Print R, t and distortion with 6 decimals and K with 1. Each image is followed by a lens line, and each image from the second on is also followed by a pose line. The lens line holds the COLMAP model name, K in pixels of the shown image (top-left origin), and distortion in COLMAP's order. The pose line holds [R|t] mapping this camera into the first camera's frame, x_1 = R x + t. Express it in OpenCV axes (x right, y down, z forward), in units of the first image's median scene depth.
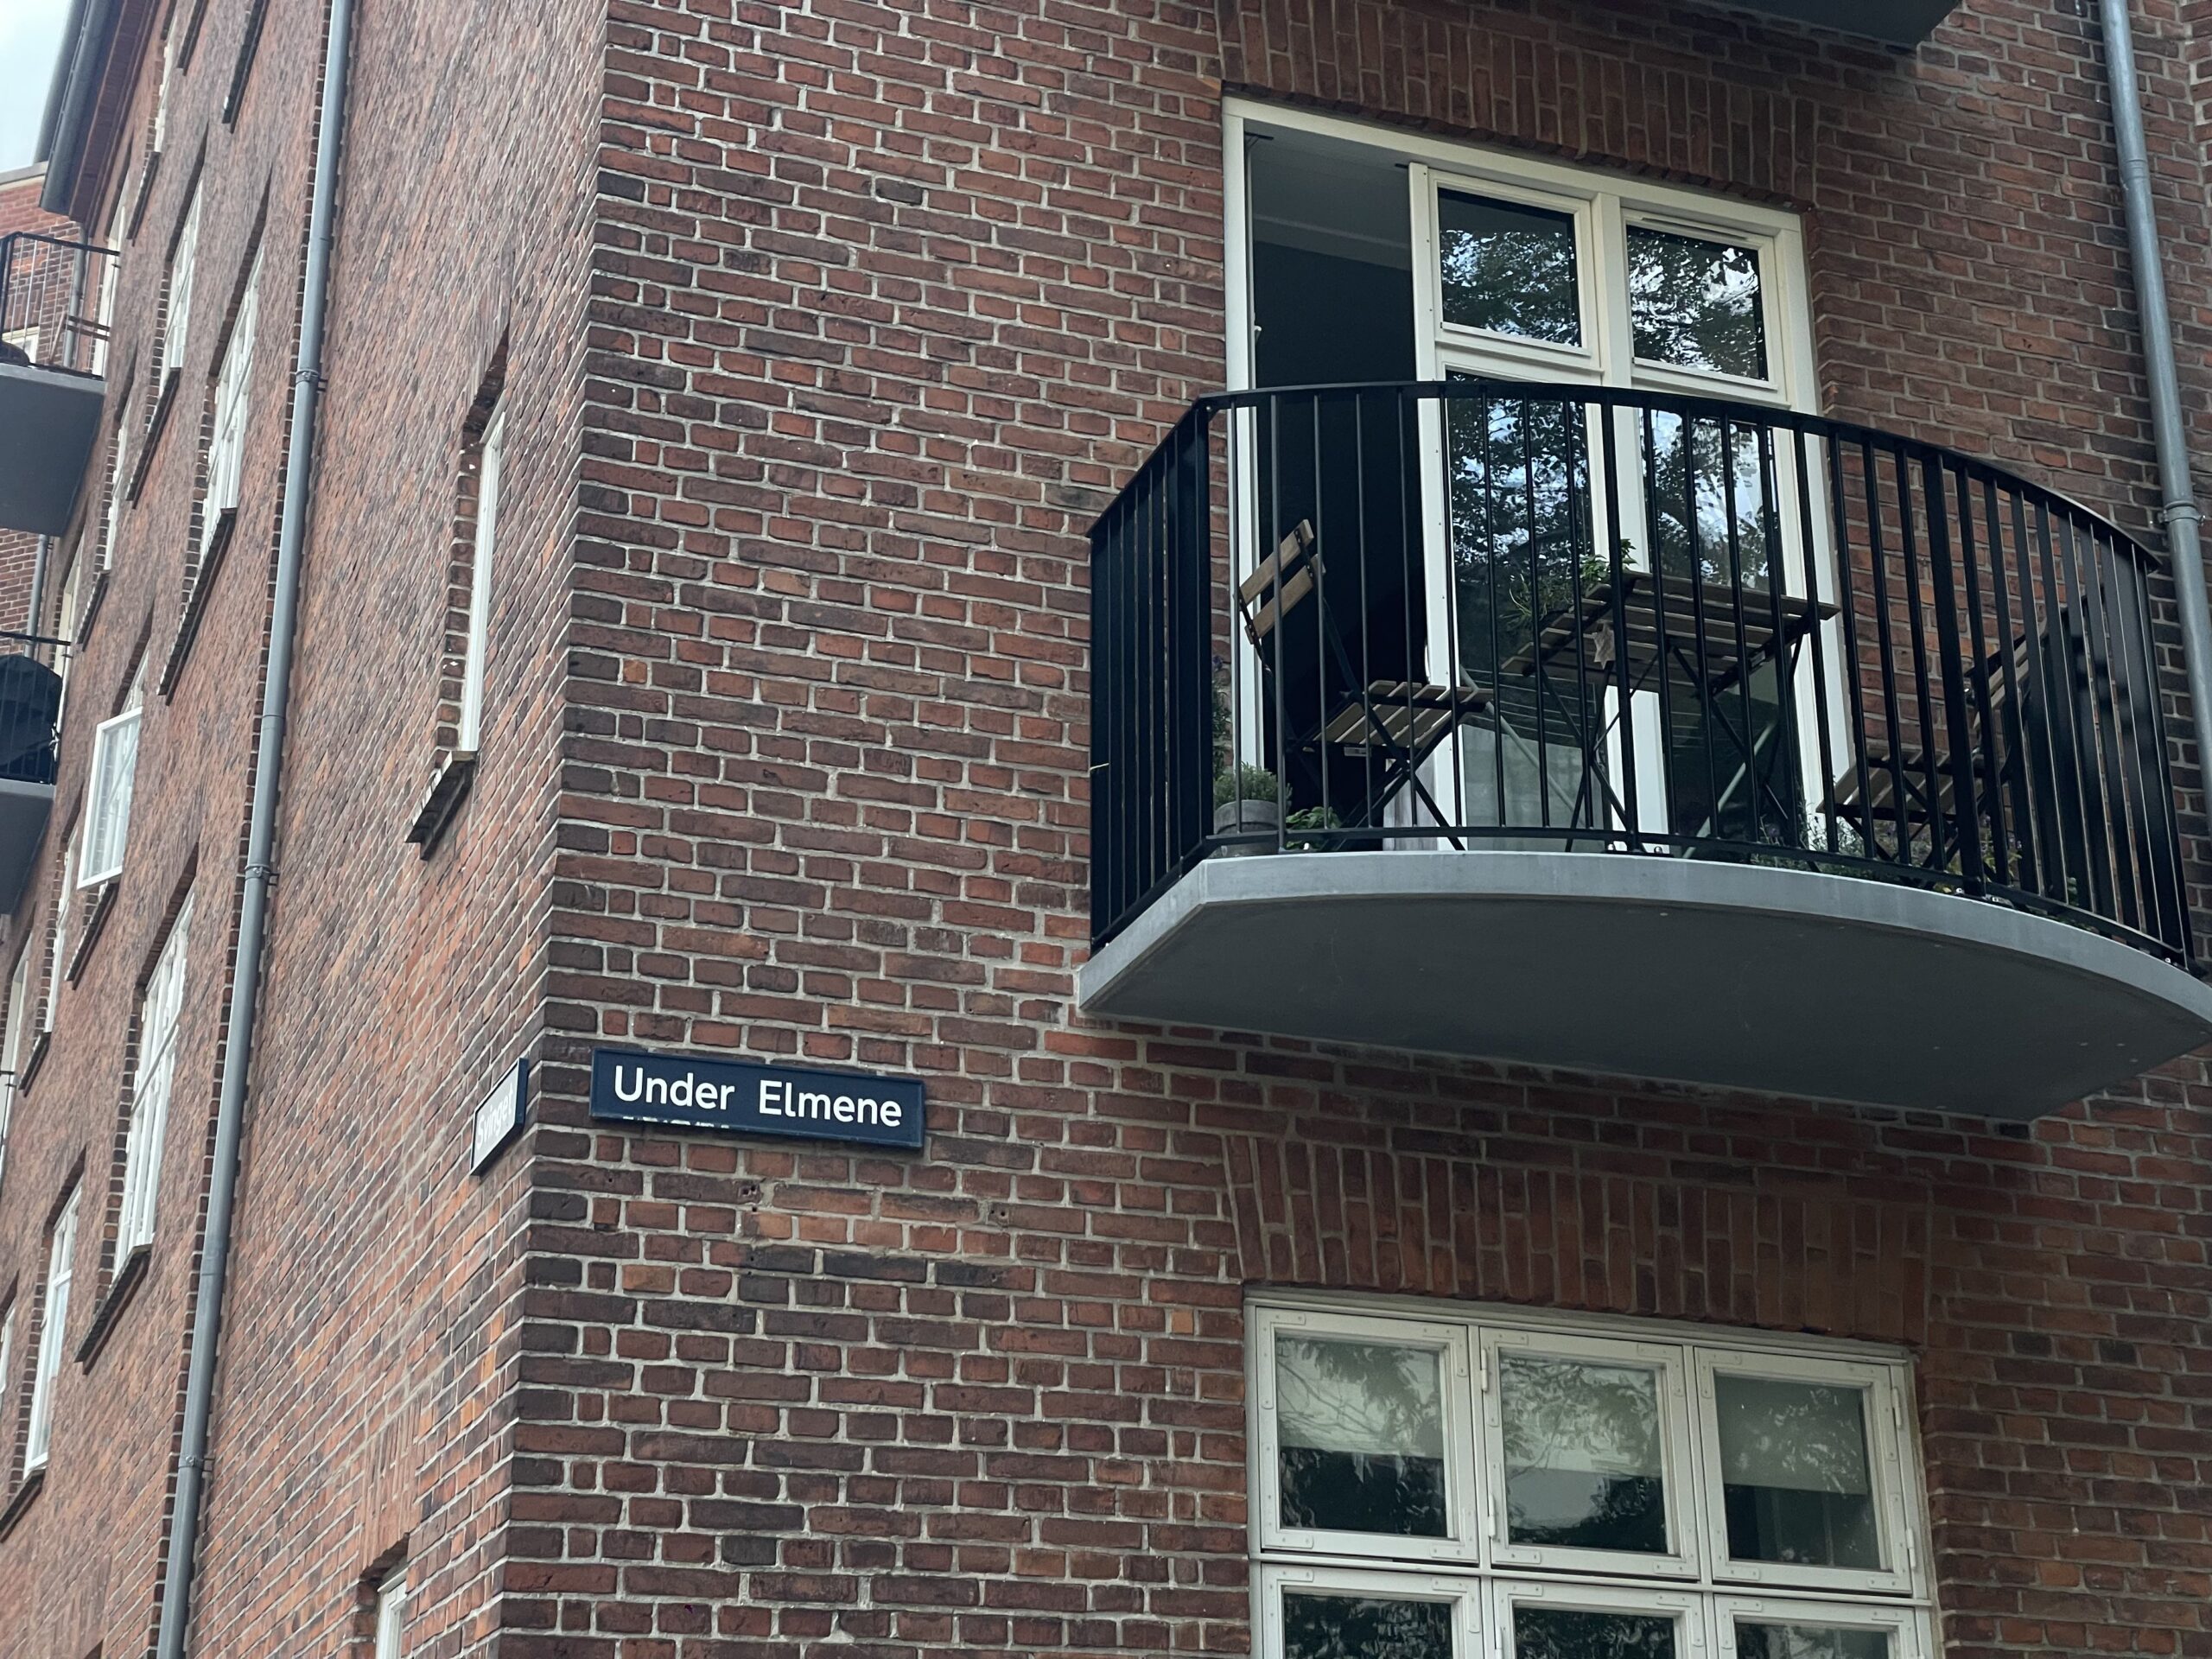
lens RADIAL K [[3358.6, 0, 1163.6], [0, 3358.6, 808.4], [0, 0, 1]] dist [0.204332, 0.000000]
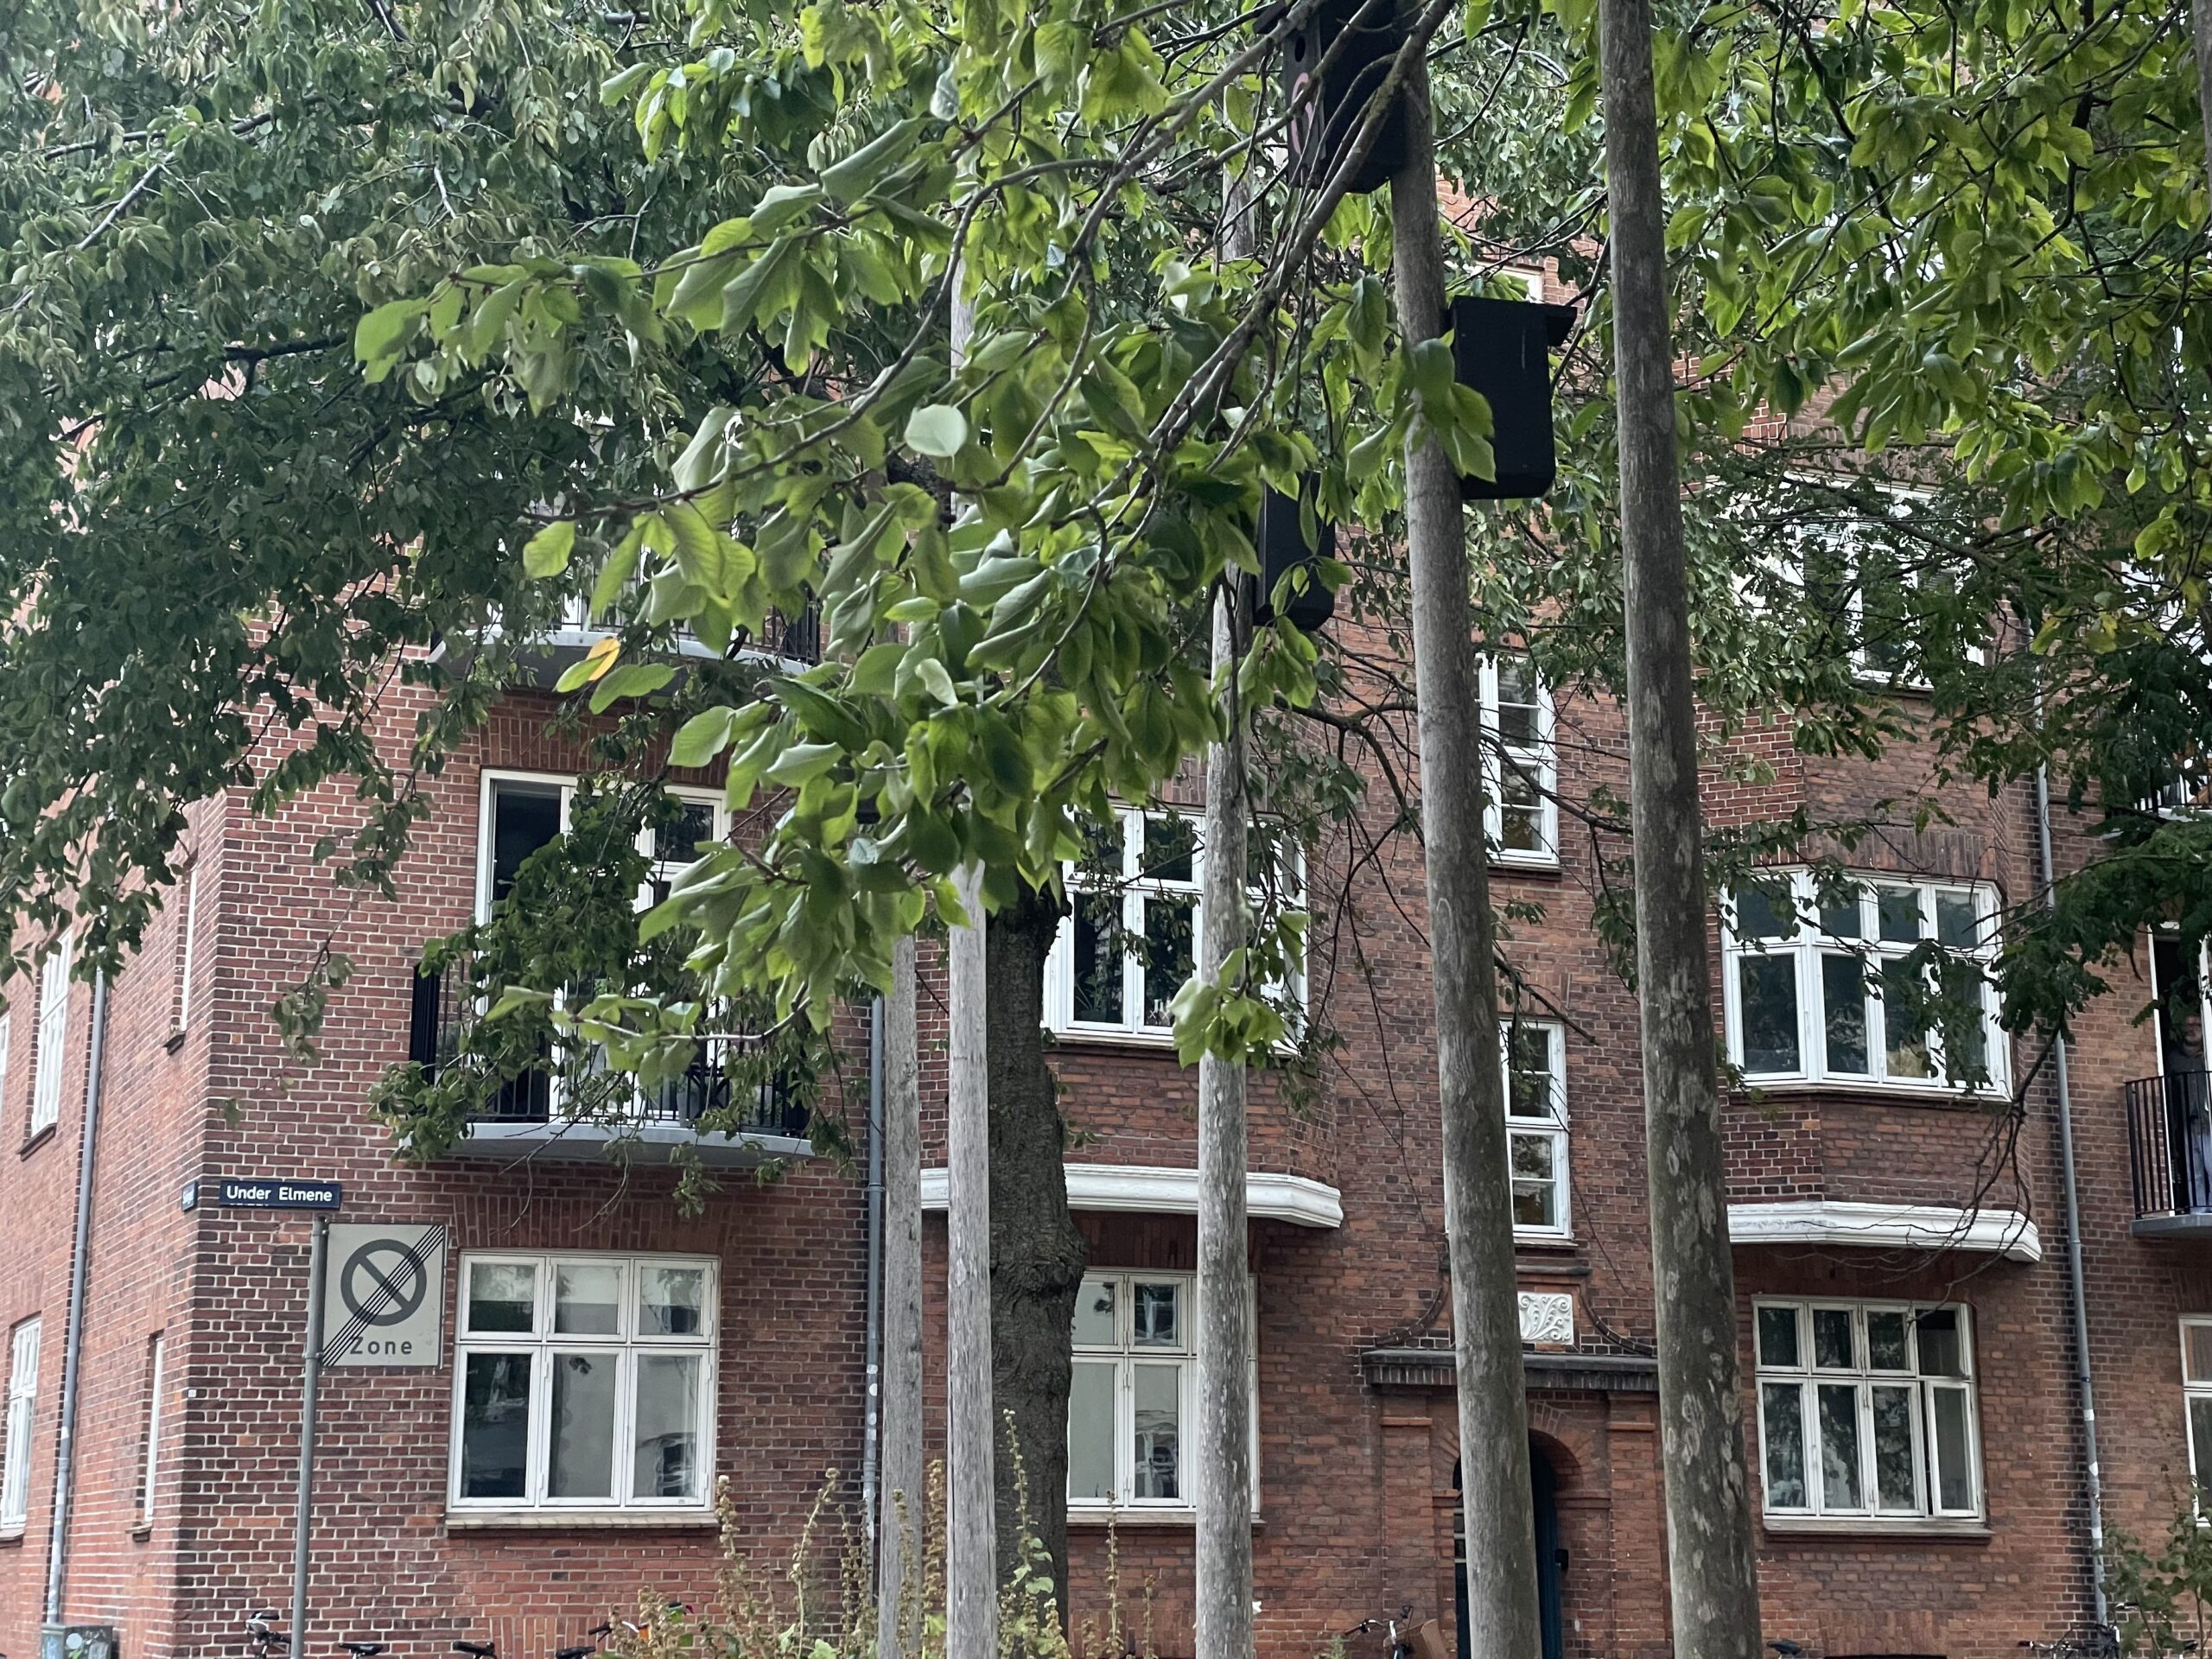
lens RADIAL K [[3358.6, 0, 1114.8], [0, 3358.6, 824.7], [0, 0, 1]] dist [0.204332, 0.000000]
pose [[0.999557, 0.010026, 0.028030, 0.490531], [-0.014453, 0.986607, 0.162474, -0.682589], [-0.026026, -0.162807, 0.986315, -1.779450]]
